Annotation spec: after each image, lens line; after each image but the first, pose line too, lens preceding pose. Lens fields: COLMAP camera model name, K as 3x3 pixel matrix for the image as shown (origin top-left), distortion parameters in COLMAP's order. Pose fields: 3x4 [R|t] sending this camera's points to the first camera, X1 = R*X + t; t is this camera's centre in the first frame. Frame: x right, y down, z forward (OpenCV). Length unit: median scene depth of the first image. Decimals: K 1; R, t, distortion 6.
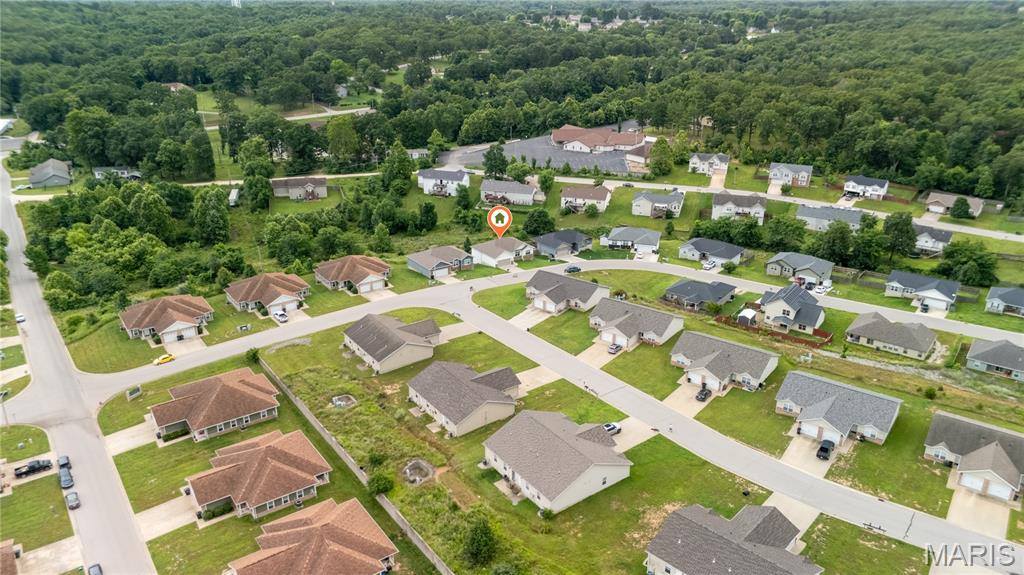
lens RADIAL K [[751.2, 0, 510.2], [0, 751.2, 287.7], [0, 0, 1]] dist [0.081744, -0.078382]
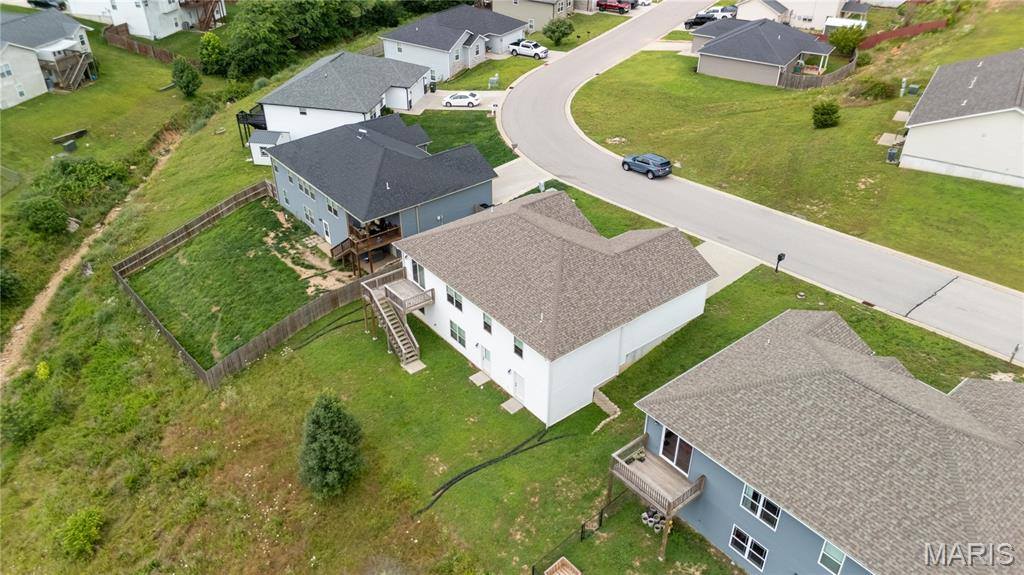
lens RADIAL K [[756.8, 0, 509.0], [0, 756.8, 284.3], [0, 0, 1]] dist [0.082406, -0.086530]
pose [[-0.063009, -0.542151, 0.837916, -0.153600], [0.372016, 0.766315, 0.523798, -0.132793], [-0.926085, 0.344722, 0.153405, 0.797867]]
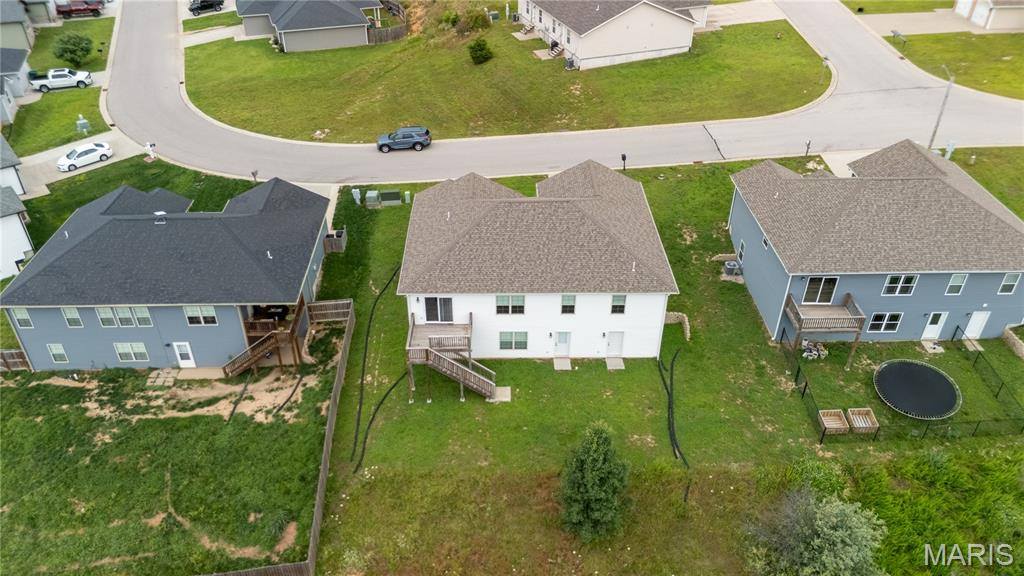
lens RADIAL K [[751.2, 0, 510.2], [0, 751.2, 288.2], [0, 0, 1]] dist [0.081744, -0.078382]
pose [[-0.830237, -0.326570, 0.451728, -0.084317], [0.200792, 0.580782, 0.788907, -0.172803], [-0.519989, 0.745684, -0.416614, 0.897642]]
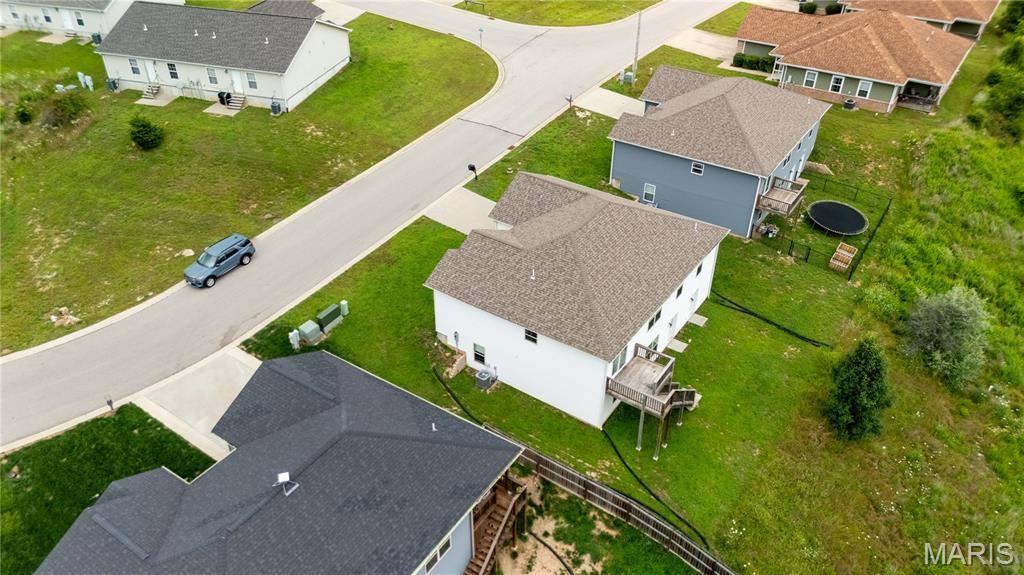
lens RADIAL K [[756.8, 0, 509.0], [0, 756.8, 284.3], [0, 0, 1]] dist [0.082406, -0.086530]
pose [[-0.935626, 0.191056, -0.296820, 0.056624], [-0.142530, 0.564799, 0.812827, -0.171875], [0.322939, 0.802807, -0.501209, 0.897699]]
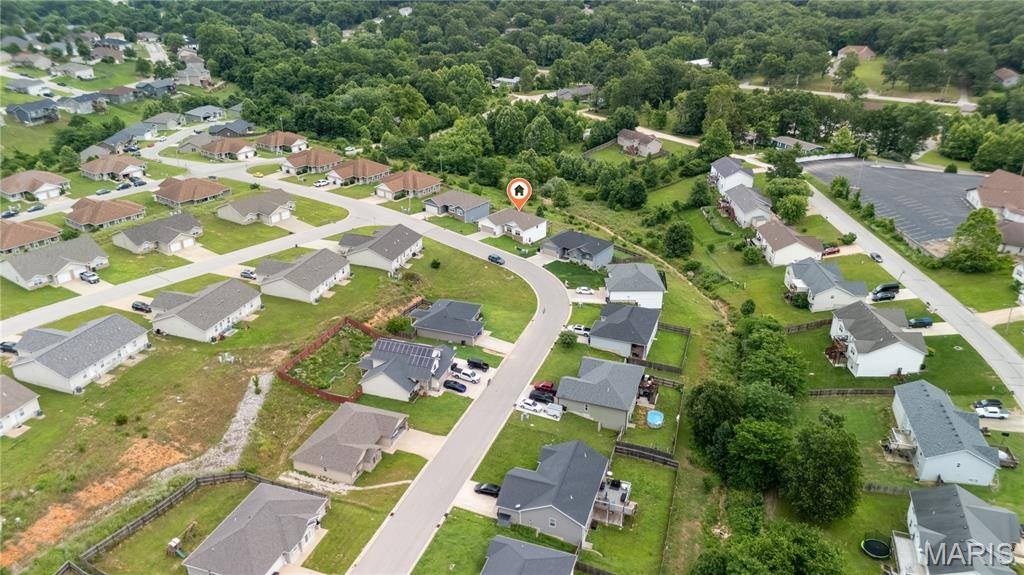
lens RADIAL K [[751.2, 0, 510.2], [0, 751.2, 287.7], [0, 0, 1]] dist [0.081744, -0.078382]
pose [[0.302942, 0.400387, -0.864822, 0.699274], [-0.361570, 0.887904, 0.284417, -0.202725], [0.881756, 0.226532, 0.413751, 0.502661]]
